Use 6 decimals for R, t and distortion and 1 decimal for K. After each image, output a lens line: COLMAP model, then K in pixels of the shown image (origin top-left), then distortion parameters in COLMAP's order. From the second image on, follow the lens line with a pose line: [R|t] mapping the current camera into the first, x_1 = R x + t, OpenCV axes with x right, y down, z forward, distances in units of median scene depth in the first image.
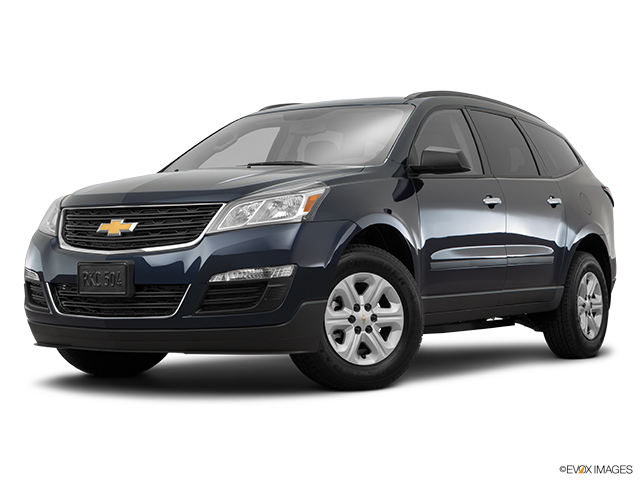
lens RADIAL K [[1196.4, 0, 321.0], [0, 1196.4, 240.3], [0, 0, 1]] dist [0.156754, 0.000000]
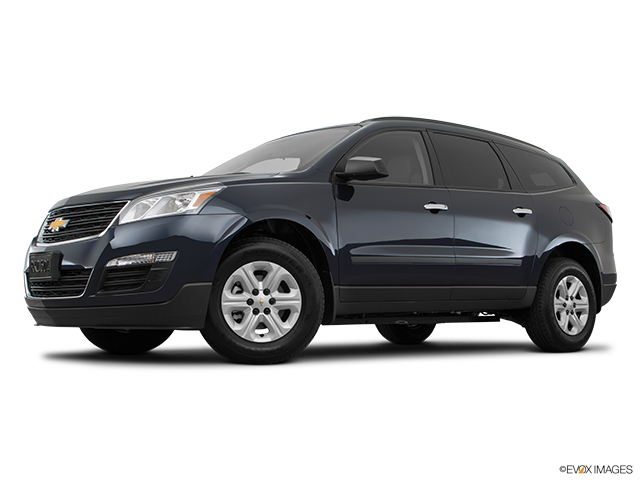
lens RADIAL K [[847.5, 0, 317.5], [0, 847.5, 241.3], [0, 0, 1]] dist [0.081002, 0.000000]
pose [[0.960845, -0.014670, -0.276698, 0.307264], [0.001302, 0.998825, -0.048435, 0.046373], [0.277084, 0.046179, 0.959735, 0.229389]]
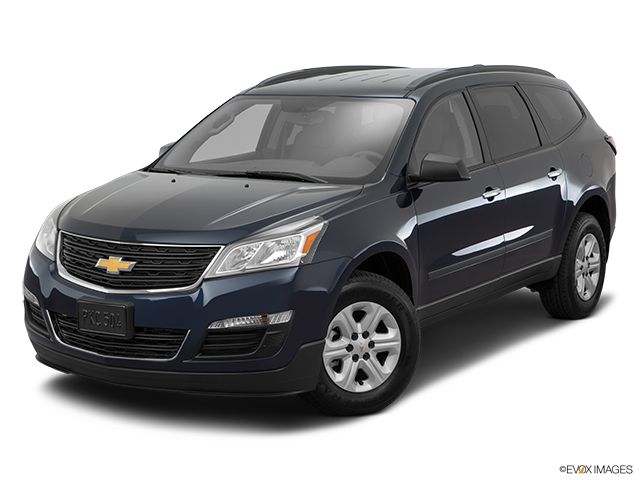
lens RADIAL K [[1215.0, 0, 319.1], [0, 1215.0, 237.5], [0, 0, 1]] dist [0.183935, 0.000000]
pose [[0.999997, 0.001945, 0.001218, -0.001415], [-0.002113, 0.987436, 0.158006, -0.184904], [-0.000896, -0.158008, 0.987437, -0.000488]]
